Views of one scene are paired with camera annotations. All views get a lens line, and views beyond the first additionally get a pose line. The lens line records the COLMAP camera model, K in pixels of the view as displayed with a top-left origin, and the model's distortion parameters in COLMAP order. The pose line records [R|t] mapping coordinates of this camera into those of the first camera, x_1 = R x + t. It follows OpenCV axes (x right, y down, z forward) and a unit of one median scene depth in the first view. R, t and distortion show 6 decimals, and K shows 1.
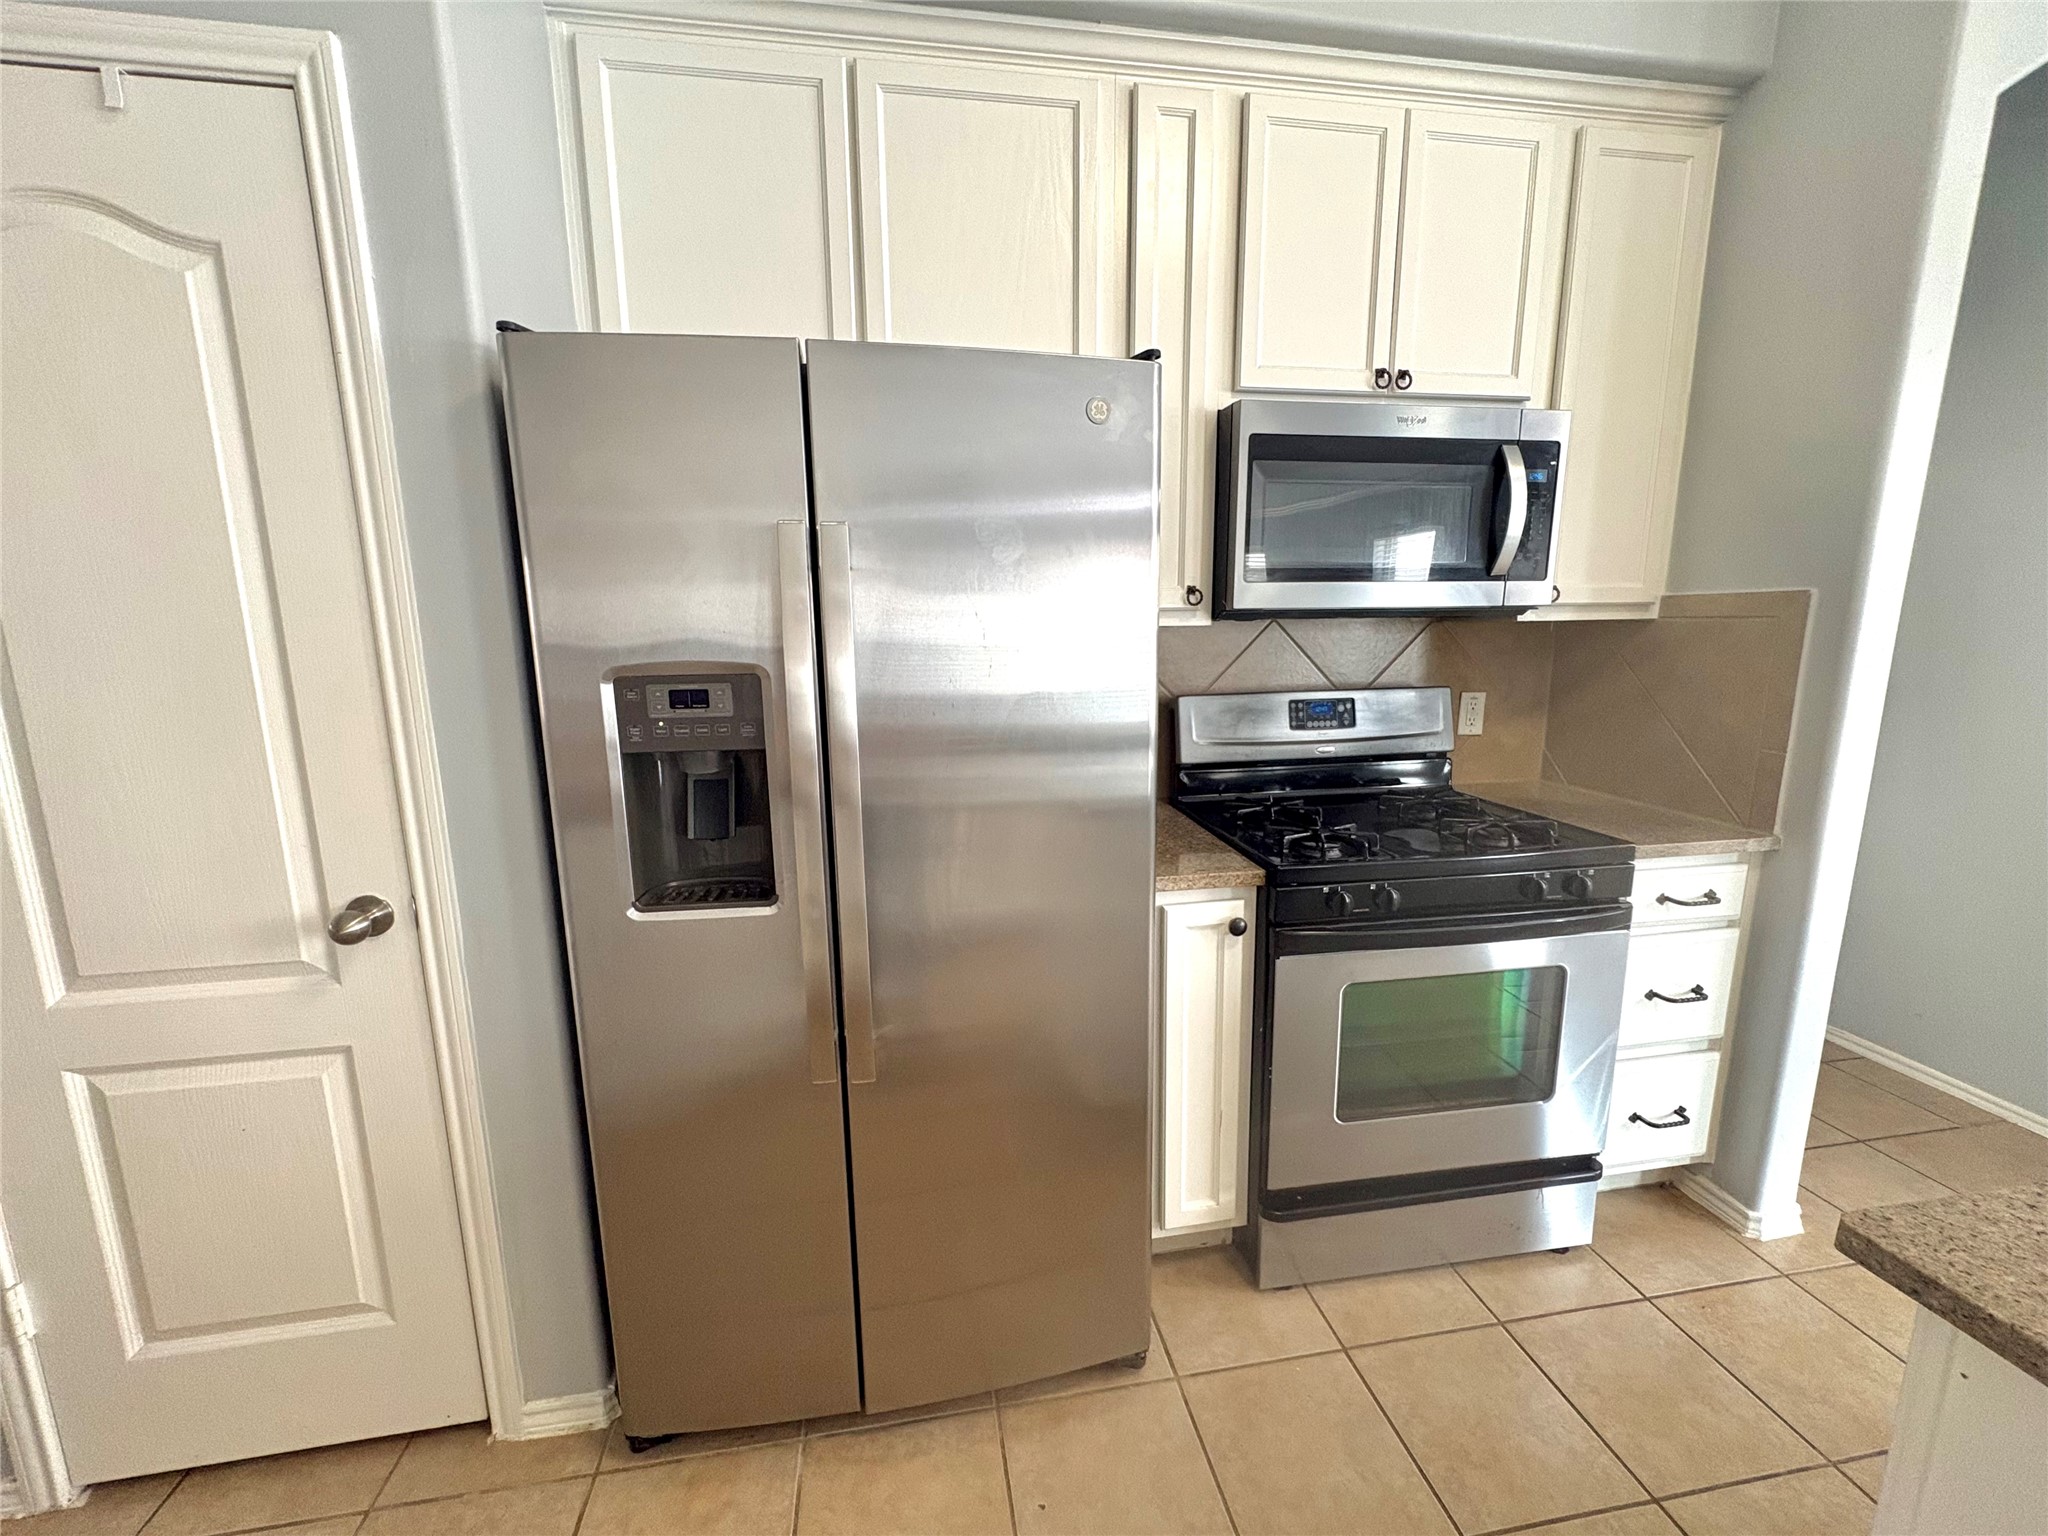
lens RADIAL K [[824.0, 0, 1024.0], [0, 824.0, 768.0], [0, 0, 1]] dist [0.000340, -0.000076]
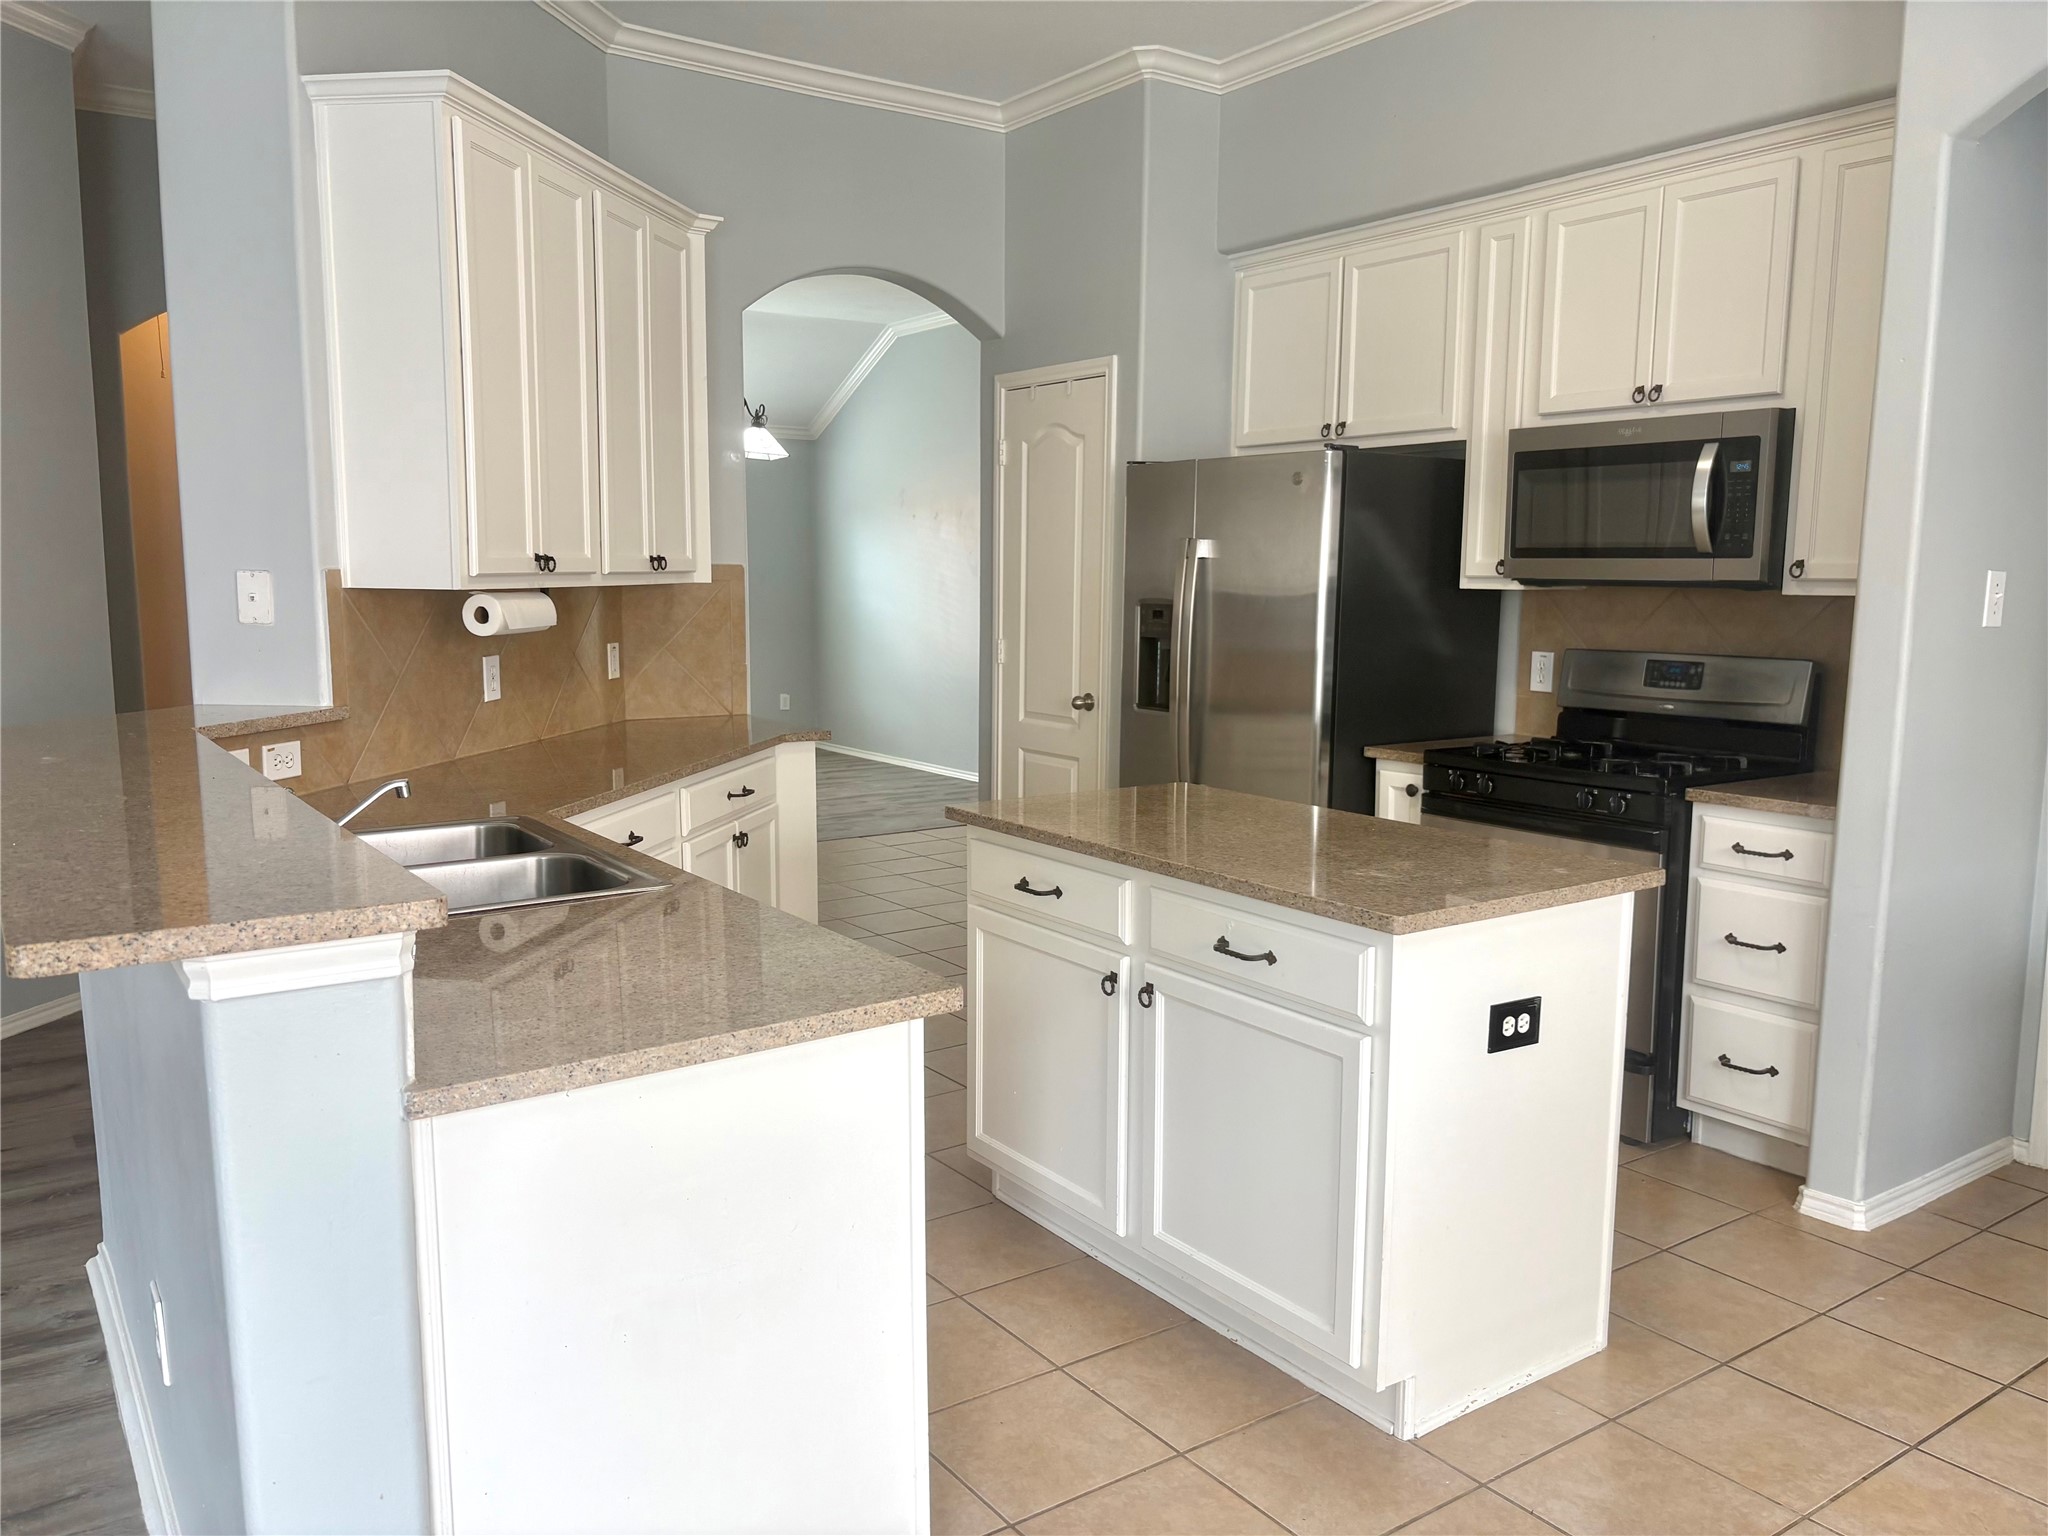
lens RADIAL K [[1531.1, 0, 995.2], [0, 1531.1, 765.2], [0, 0, 1]] dist [0.002126, 0.001136]
pose [[0.412405, 0.131957, -0.901393, 2.152086], [-0.167823, 0.983524, 0.067198, 0.077596], [0.895409, 0.123562, 0.427756, -0.761846]]
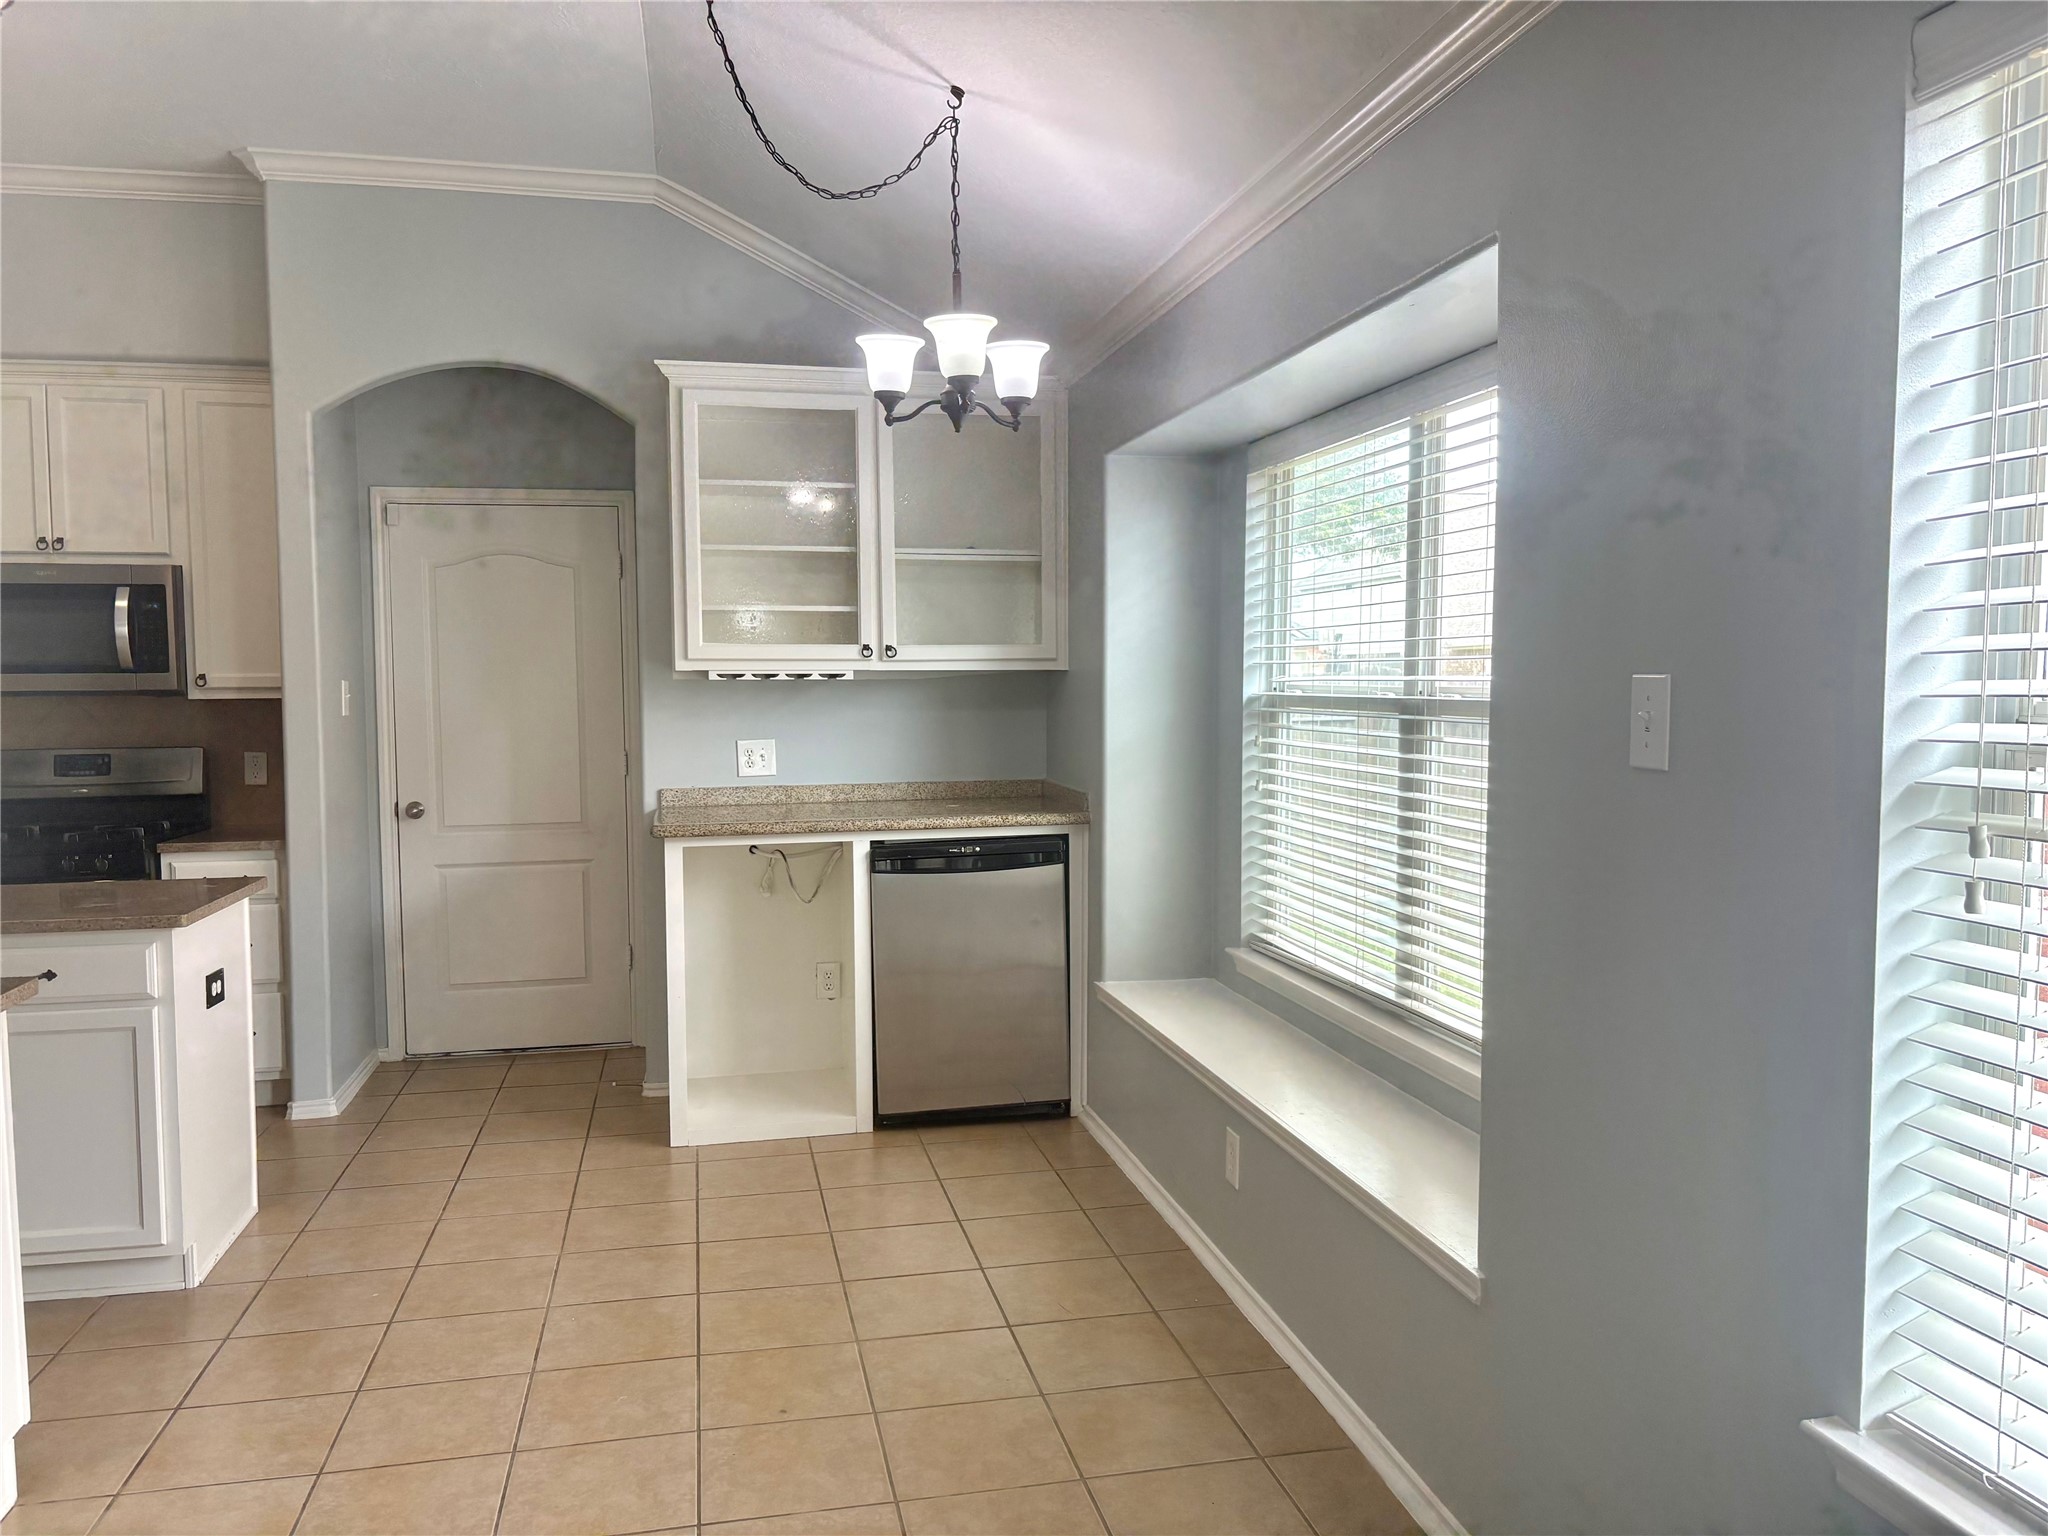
lens RADIAL K [[1569.5, 0, 1024.0], [0, 1569.5, 768.0], [0, 0, 1]] dist [0.082430, -0.075514]
pose [[0.999234, 0.000676, 0.039131, 2.128750], [0.003700, 0.993740, -0.111655, 0.280476], [-0.038961, 0.111714, 0.992976, -1.972603]]
